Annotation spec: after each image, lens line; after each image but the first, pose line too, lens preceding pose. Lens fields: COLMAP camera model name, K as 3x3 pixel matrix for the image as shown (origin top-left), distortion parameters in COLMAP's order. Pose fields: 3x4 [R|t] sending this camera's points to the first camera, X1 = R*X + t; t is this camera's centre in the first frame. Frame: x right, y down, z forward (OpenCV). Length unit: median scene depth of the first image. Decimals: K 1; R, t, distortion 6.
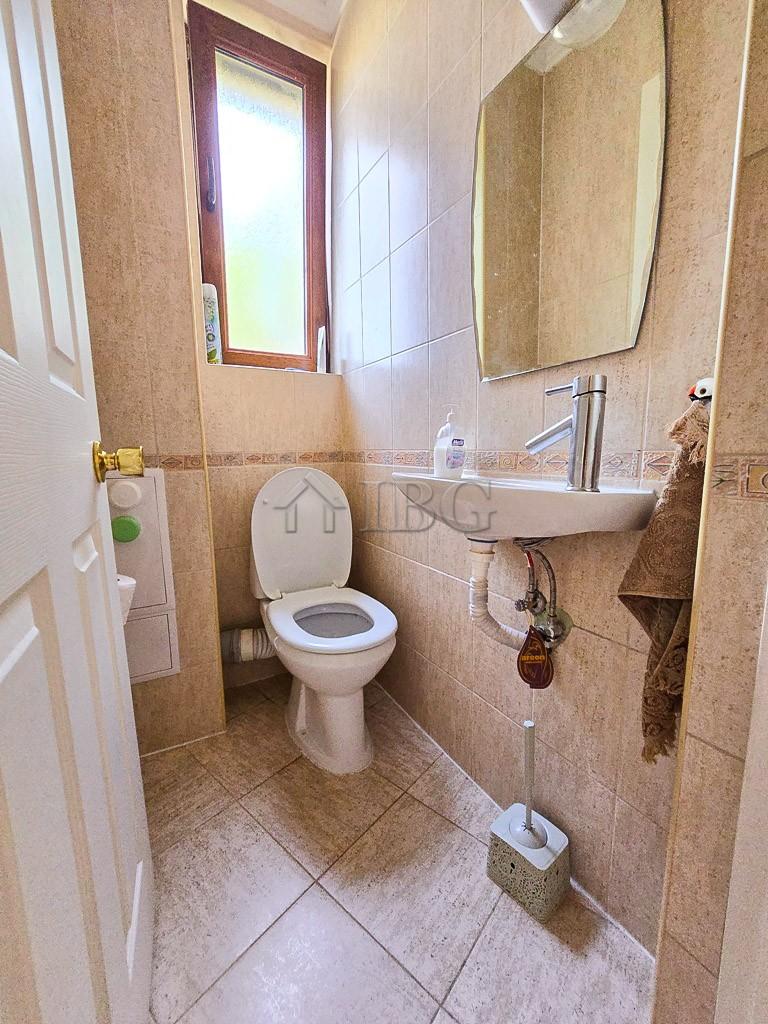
lens RADIAL K [[420.8, 0, 380.7], [0, 420.8, 509.4], [0, 0, 1]] dist [-0.000768, 0.000306]
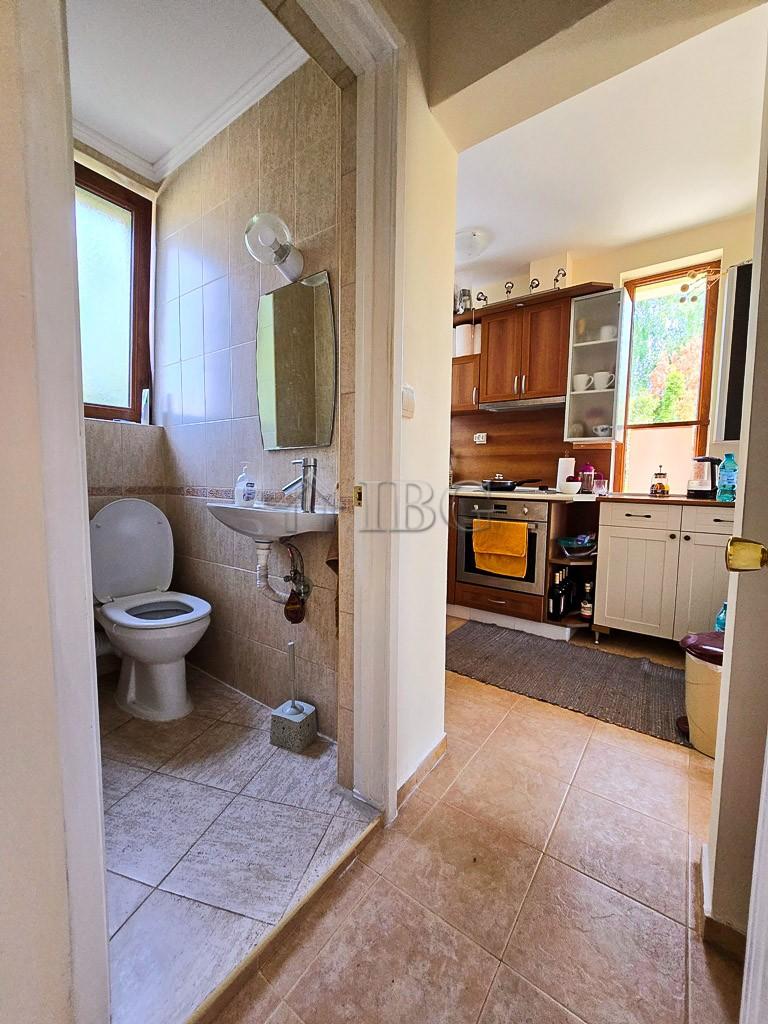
lens RADIAL K [[420.8, 0, 380.7], [0, 420.8, 509.4], [0, 0, 1]] dist [-0.000768, 0.000306]
pose [[0.911203, -0.002379, 0.411951, -0.030161], [0.032076, 0.997357, -0.065189, 0.059508], [-0.410707, 0.072614, 0.908871, -0.700582]]
